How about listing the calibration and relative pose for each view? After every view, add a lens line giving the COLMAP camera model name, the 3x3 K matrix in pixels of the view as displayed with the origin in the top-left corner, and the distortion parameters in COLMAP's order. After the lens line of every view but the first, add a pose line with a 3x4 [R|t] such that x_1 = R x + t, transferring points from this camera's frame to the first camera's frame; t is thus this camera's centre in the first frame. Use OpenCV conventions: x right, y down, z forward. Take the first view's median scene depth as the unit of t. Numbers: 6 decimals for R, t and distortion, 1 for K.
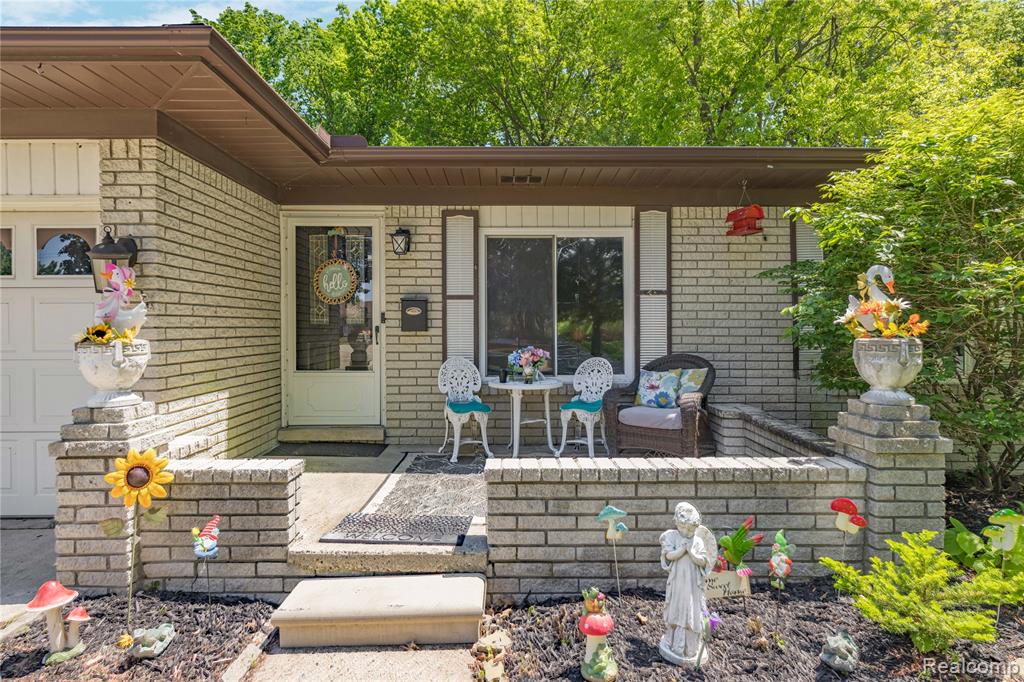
lens RADIAL K [[533.4, 0, 512.2], [0, 533.4, 337.5], [0, 0, 1]] dist [-0.002917, -0.000278]
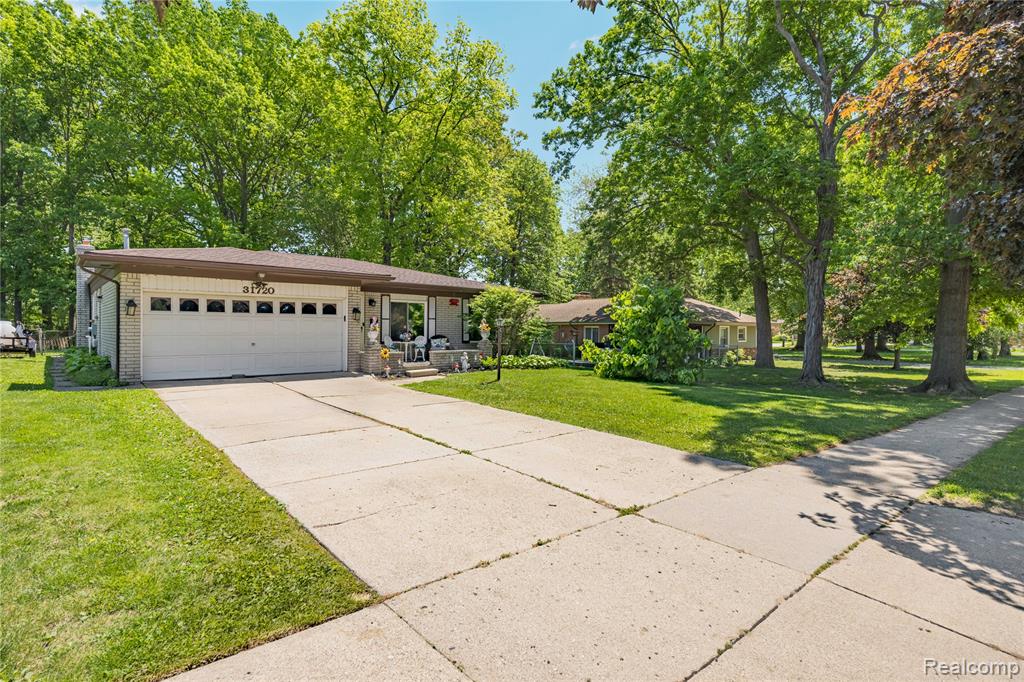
lens RADIAL K [[548.9, 0, 508.4], [0, 548.9, 338.0], [0, 0, 1]] dist [-0.003411, -0.000104]
pose [[0.763493, -0.003121, 0.645808, -1.823502], [0.003554, 0.999993, 0.000631, 0.050556], [-0.645806, 0.001814, 0.763500, -2.300275]]
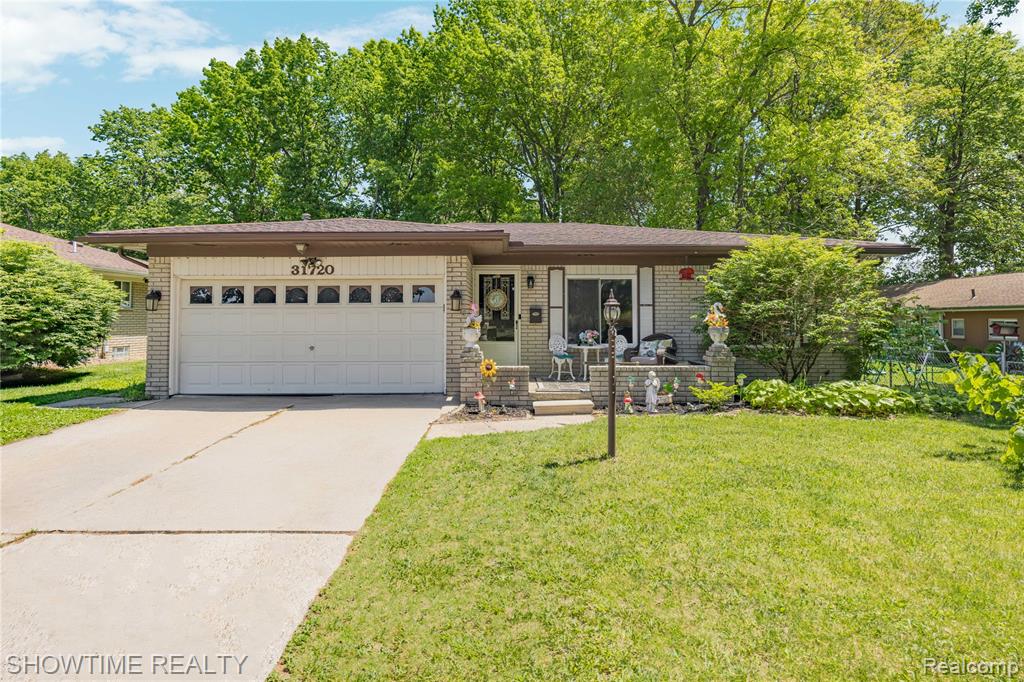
lens RADIAL K [[560.0, 0, 489.4], [0, 560.0, 316.0], [0, 0, 1]] dist [-0.006898, -0.001604]
pose [[0.999427, 0.000253, -0.033858, -0.292418], [-0.000836, 0.999852, -0.017193, -0.001101], [0.033849, 0.017211, 0.999279, -1.282074]]
